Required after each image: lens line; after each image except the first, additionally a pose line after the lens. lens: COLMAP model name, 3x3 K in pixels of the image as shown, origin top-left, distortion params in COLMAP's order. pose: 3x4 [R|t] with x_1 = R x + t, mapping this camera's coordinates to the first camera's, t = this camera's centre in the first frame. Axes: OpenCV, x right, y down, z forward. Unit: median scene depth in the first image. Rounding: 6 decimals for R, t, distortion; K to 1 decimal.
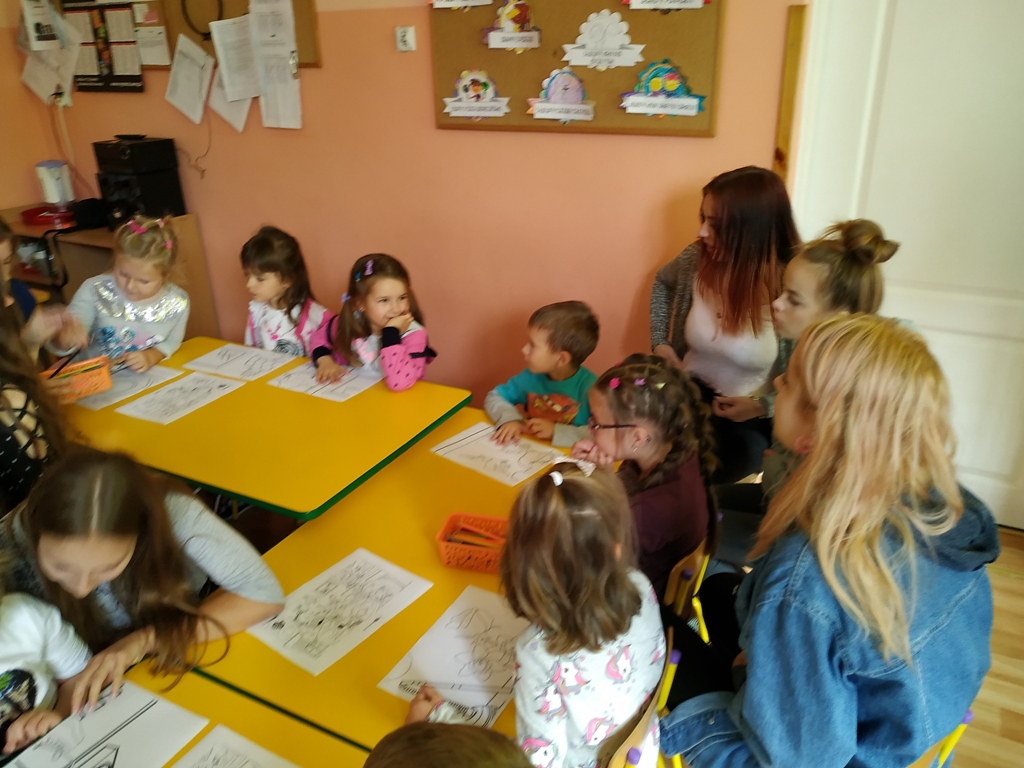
lens RADIAL K [[745.2, 0, 516.1], [0, 745.2, 375.0], [0, 0, 1]] dist [0.011243, -0.028037]
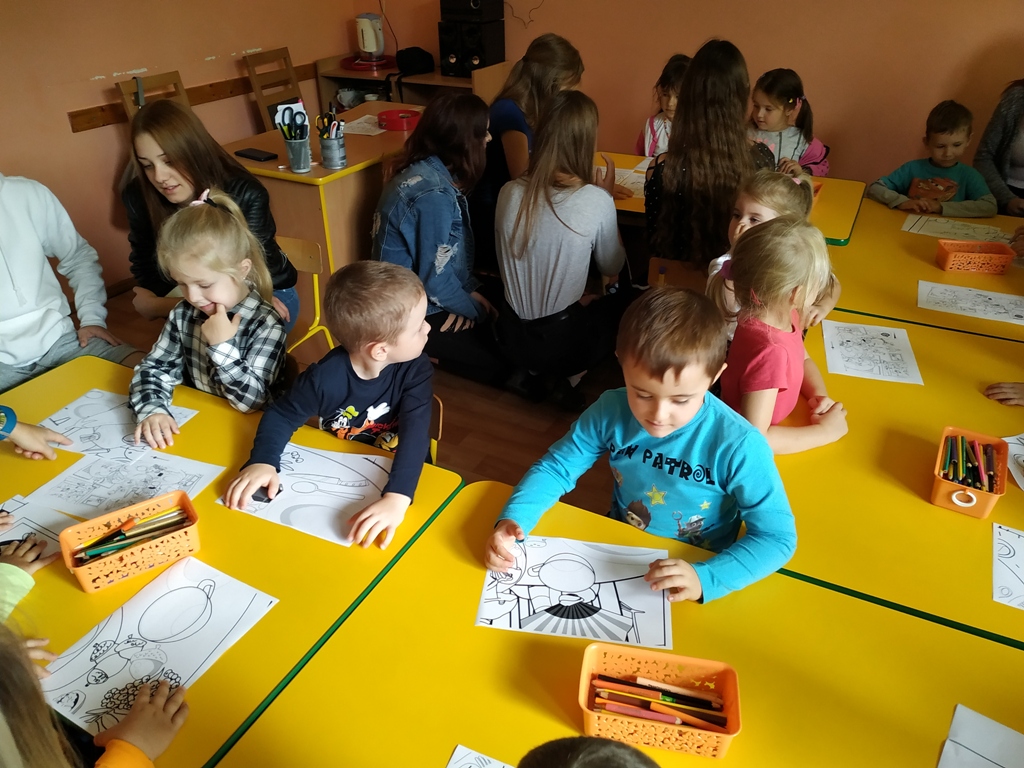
lens RADIAL K [[745.2, 0, 504.2], [0, 745.2, 395.7], [0, 0, 1]] dist [0.011243, -0.028037]
pose [[0.999820, 0.016774, 0.008856, -0.565523], [-0.017825, 0.990509, 0.136286, 0.186345], [-0.006486, -0.136419, 0.990630, -0.304535]]
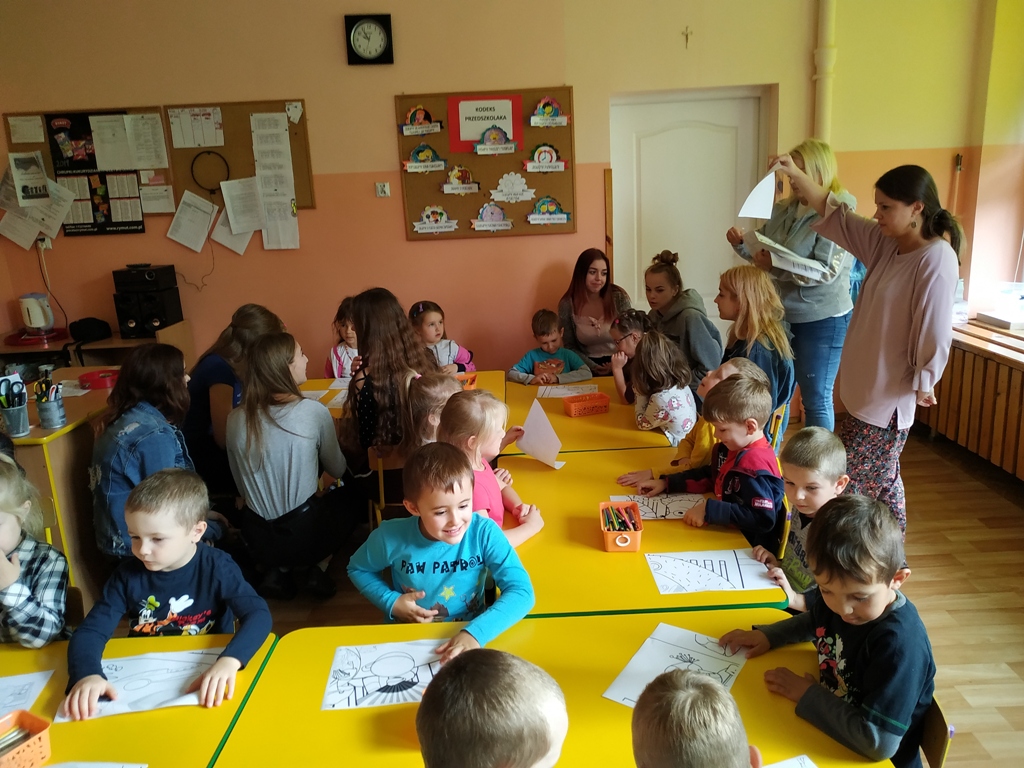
lens RADIAL K [[745.2, 0, 514.3], [0, 745.2, 380.2], [0, 0, 1]] dist [0.011243, -0.028037]
pose [[0.886051, -0.130284, 0.444904, -0.665115], [0.210674, 0.968037, -0.136094, 0.237871], [-0.412953, 0.214316, 0.885177, -0.479989]]
